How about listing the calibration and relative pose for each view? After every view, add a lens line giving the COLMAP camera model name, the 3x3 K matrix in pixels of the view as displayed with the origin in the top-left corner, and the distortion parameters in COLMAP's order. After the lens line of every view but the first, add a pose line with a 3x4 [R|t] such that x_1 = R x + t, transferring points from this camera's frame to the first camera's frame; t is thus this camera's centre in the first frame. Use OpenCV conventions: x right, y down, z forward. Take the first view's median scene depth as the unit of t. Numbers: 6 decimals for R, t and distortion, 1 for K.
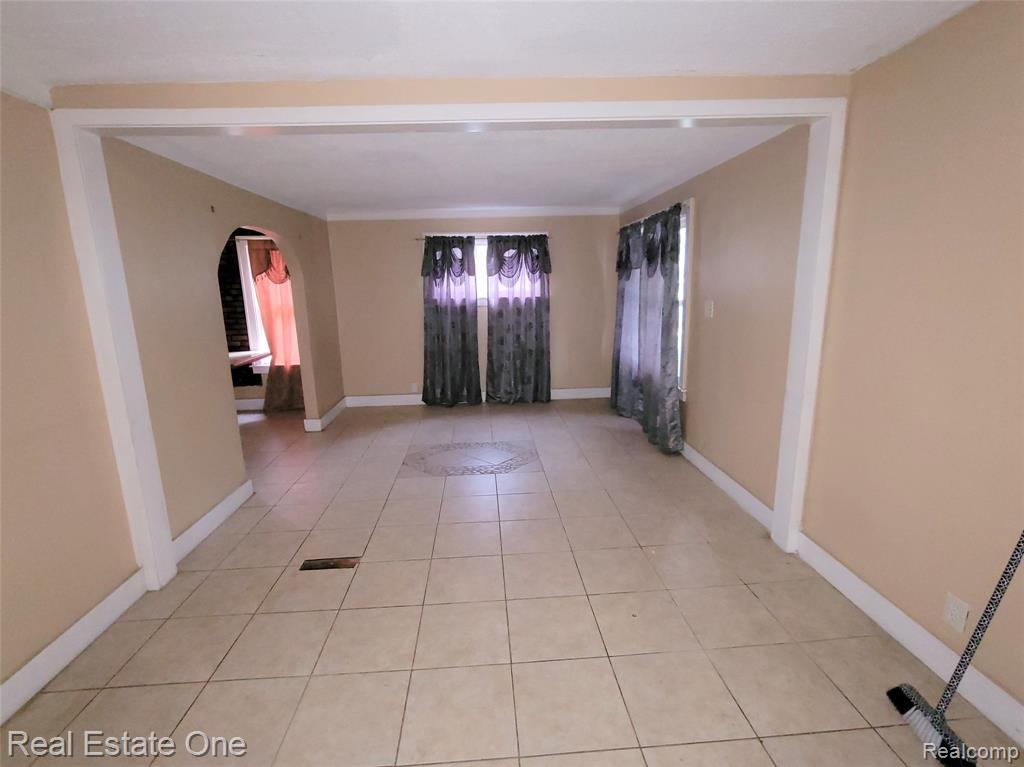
lens RADIAL K [[465.4, 0, 502.6], [0, 465.4, 381.0], [0, 0, 1]] dist [-0.000047, 0.000229]
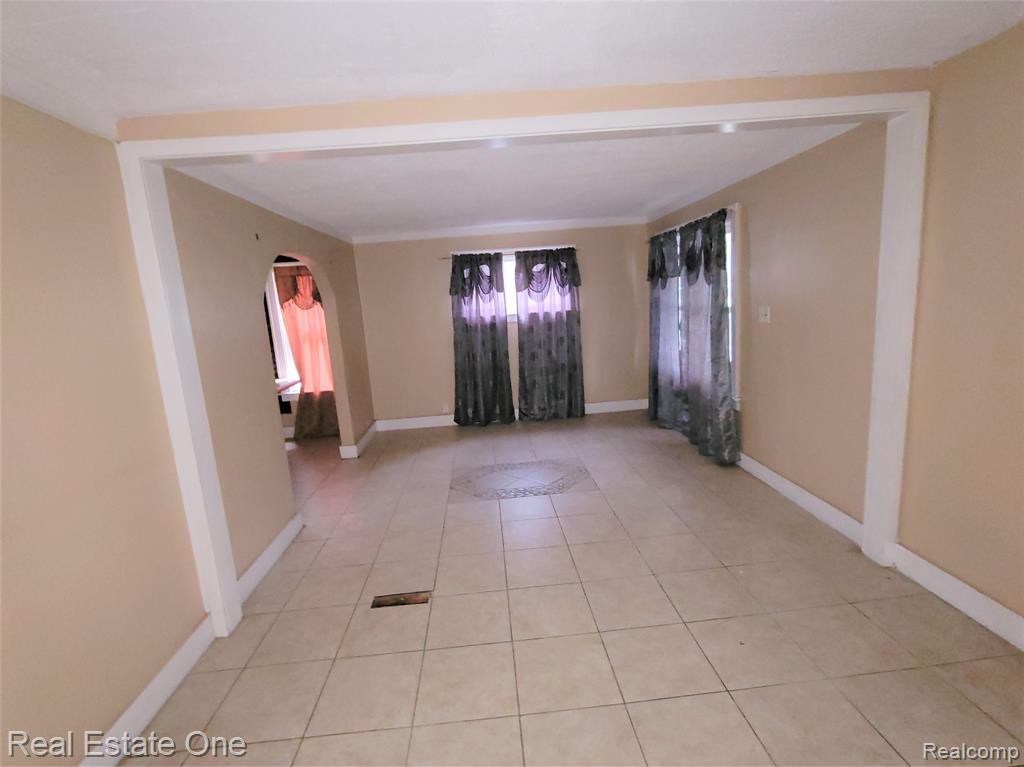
lens RADIAL K [[467.9, 0, 505.6], [0, 467.9, 383.4], [0, 0, 1]] dist [0.000446, -0.000226]
pose [[0.998912, -0.046442, -0.004317, -0.060856], [0.046309, 0.998562, -0.026994, -0.006109], [0.005565, 0.026764, 0.999626, 0.014785]]
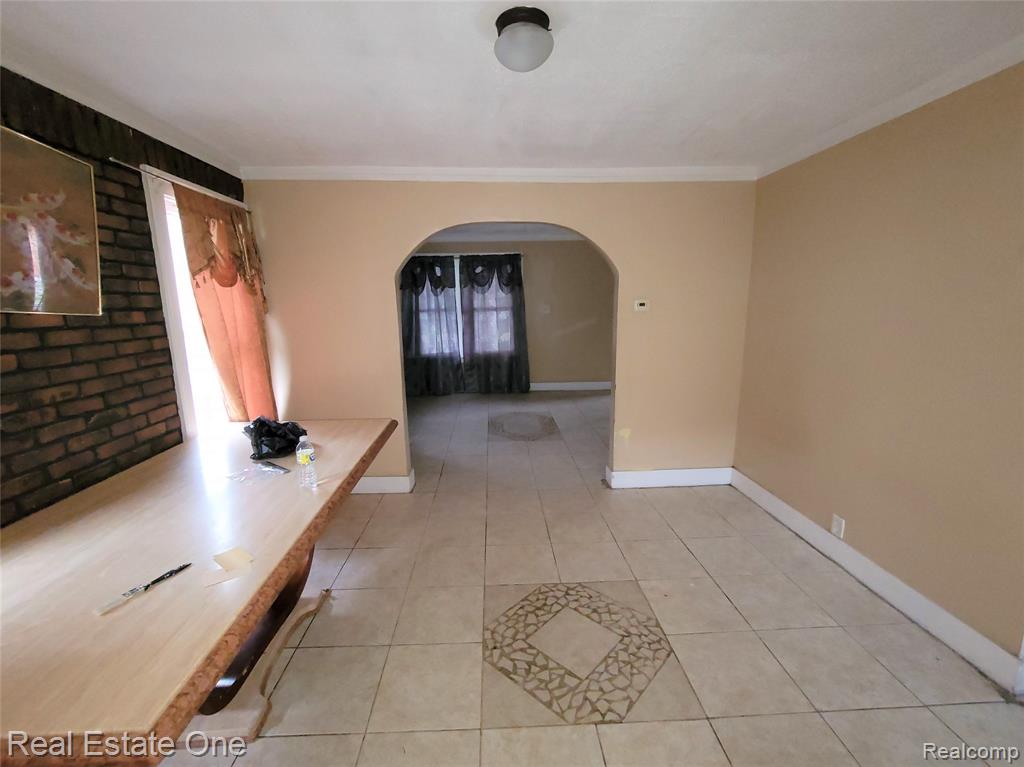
lens RADIAL K [[442.0, 0, 506.5], [0, 442.0, 382.8], [0, 0, 1]] dist [-0.003290, -0.000461]
pose [[0.027337, -0.168939, 0.985247, -0.945394], [0.214805, 0.963584, 0.159264, -0.117623], [-0.976274, 0.207282, 0.062631, 0.688890]]
